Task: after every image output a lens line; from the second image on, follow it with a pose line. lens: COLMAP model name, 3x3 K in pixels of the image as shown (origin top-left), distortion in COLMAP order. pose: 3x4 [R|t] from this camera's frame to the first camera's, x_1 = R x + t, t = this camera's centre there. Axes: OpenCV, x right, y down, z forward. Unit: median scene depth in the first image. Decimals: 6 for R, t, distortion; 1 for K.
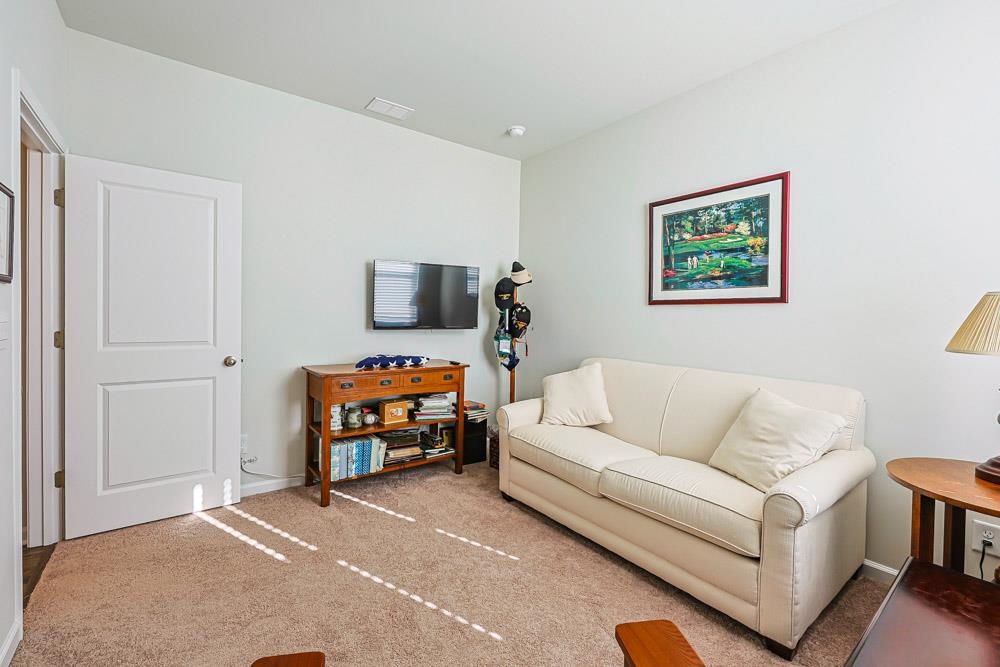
lens RADIAL K [[426.9, 0, 502.0], [0, 426.9, 335.4], [0, 0, 1]] dist [-0.002867, -0.000093]
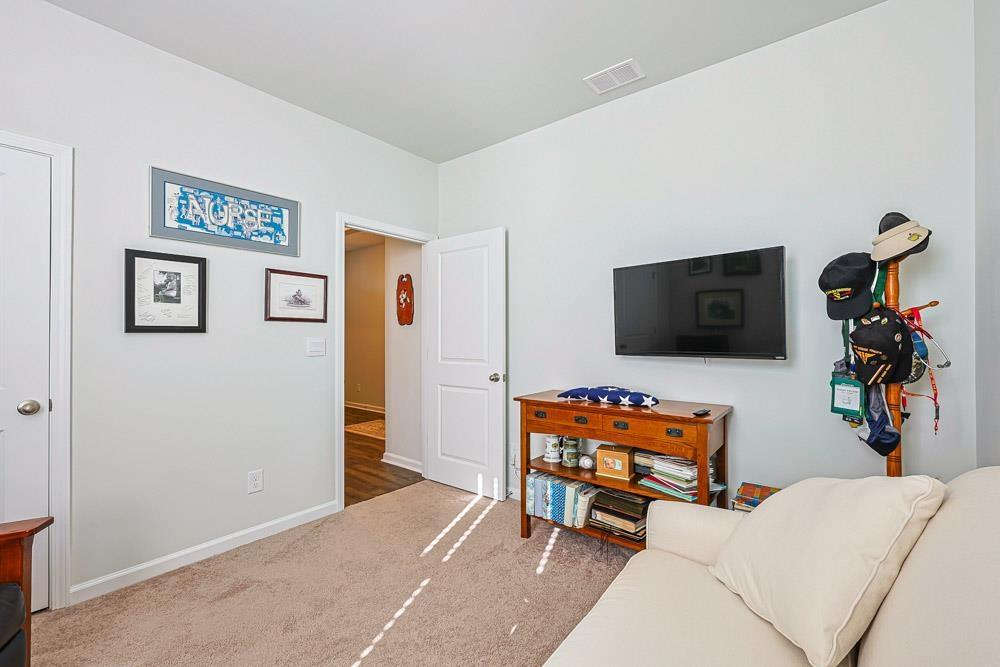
lens RADIAL K [[426.9, 0, 502.0], [0, 426.9, 335.4], [0, 0, 1]] dist [-0.002867, -0.000093]
pose [[0.240269, -0.020660, -0.970486, 0.468528], [-0.038085, 0.998803, -0.030692, -0.018775], [0.969959, 0.044335, 0.239195, 0.643727]]
